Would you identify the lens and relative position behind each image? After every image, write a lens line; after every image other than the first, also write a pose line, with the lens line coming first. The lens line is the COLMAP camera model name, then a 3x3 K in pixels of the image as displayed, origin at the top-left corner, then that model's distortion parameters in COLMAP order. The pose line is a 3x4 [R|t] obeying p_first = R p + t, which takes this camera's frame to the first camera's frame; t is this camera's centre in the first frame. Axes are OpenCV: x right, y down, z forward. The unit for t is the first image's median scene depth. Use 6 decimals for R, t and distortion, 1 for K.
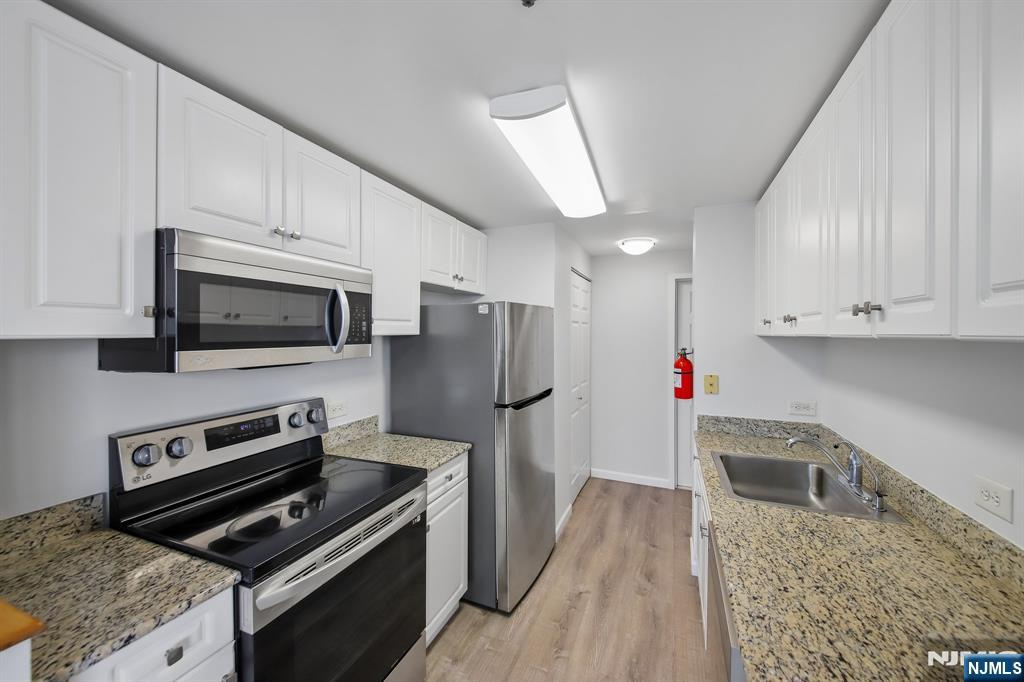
lens RADIAL K [[394.7, 0, 511.0], [0, 394.7, 336.4], [0, 0, 1]] dist [0.001336, -0.007656]
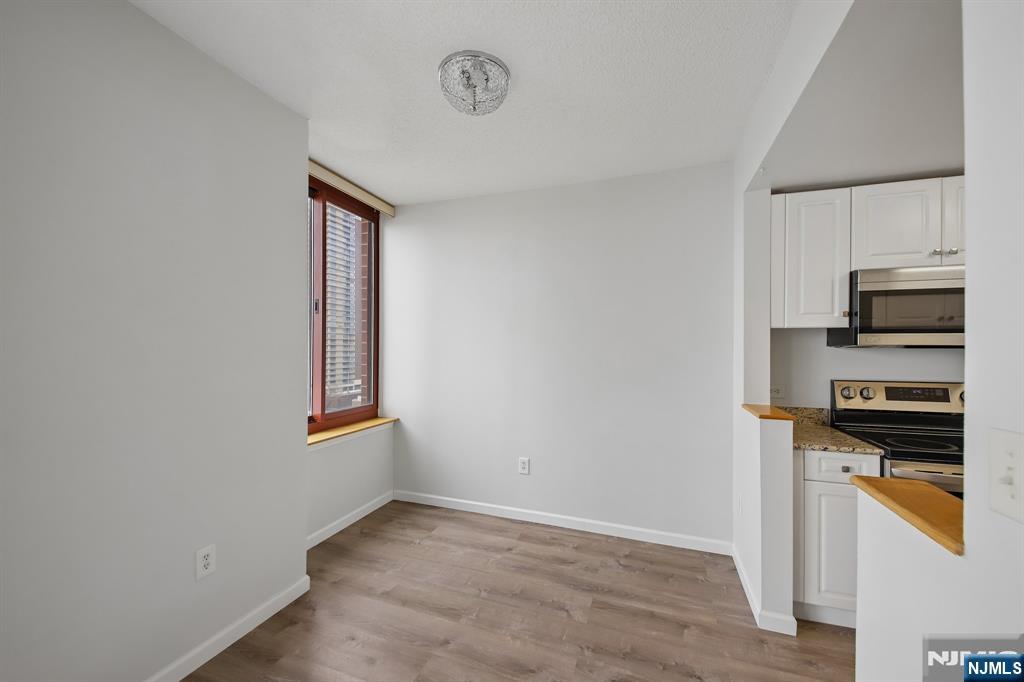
lens RADIAL K [[394.7, 0, 511.0], [0, 394.7, 336.4], [0, 0, 1]] dist [0.001336, -0.007656]
pose [[0.030266, -0.019603, -0.999350, 0.895102], [-0.017779, 0.999639, -0.020147, 0.105168], [0.999384, 0.018378, 0.029907, -0.661009]]
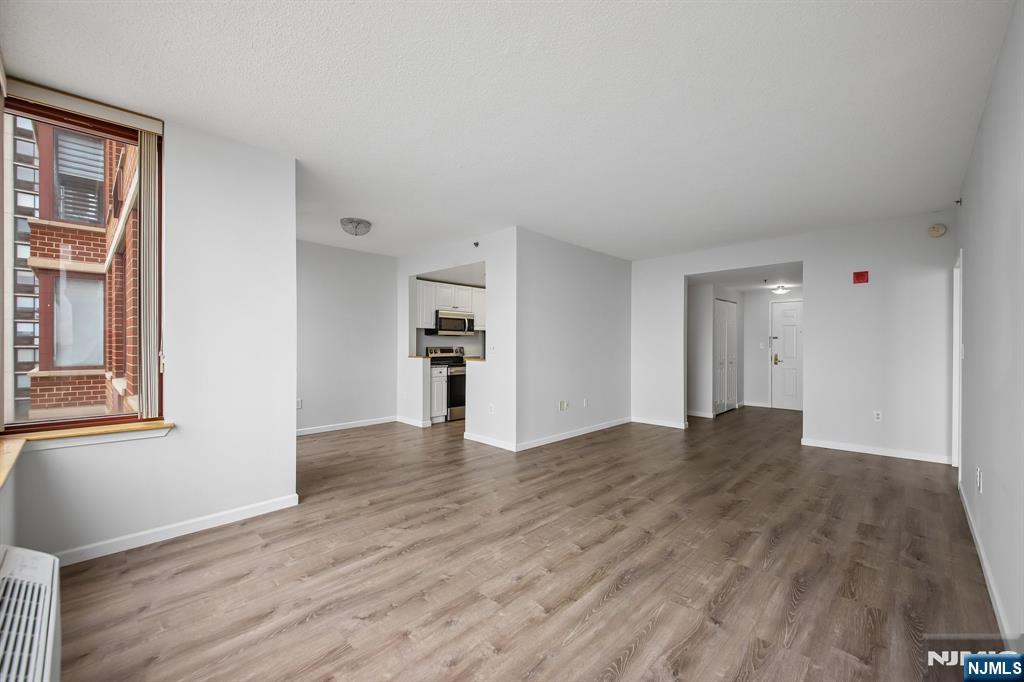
lens RADIAL K [[415.2, 0, 512.0], [0, 415.2, 341.0], [0, 0, 1]] dist [0.001046, -0.000133]
pose [[0.927303, 0.002573, -0.374302, 2.220420], [-0.009371, 0.999823, -0.016344, 0.247582], [0.374194, 0.018663, 0.927163, -3.867292]]
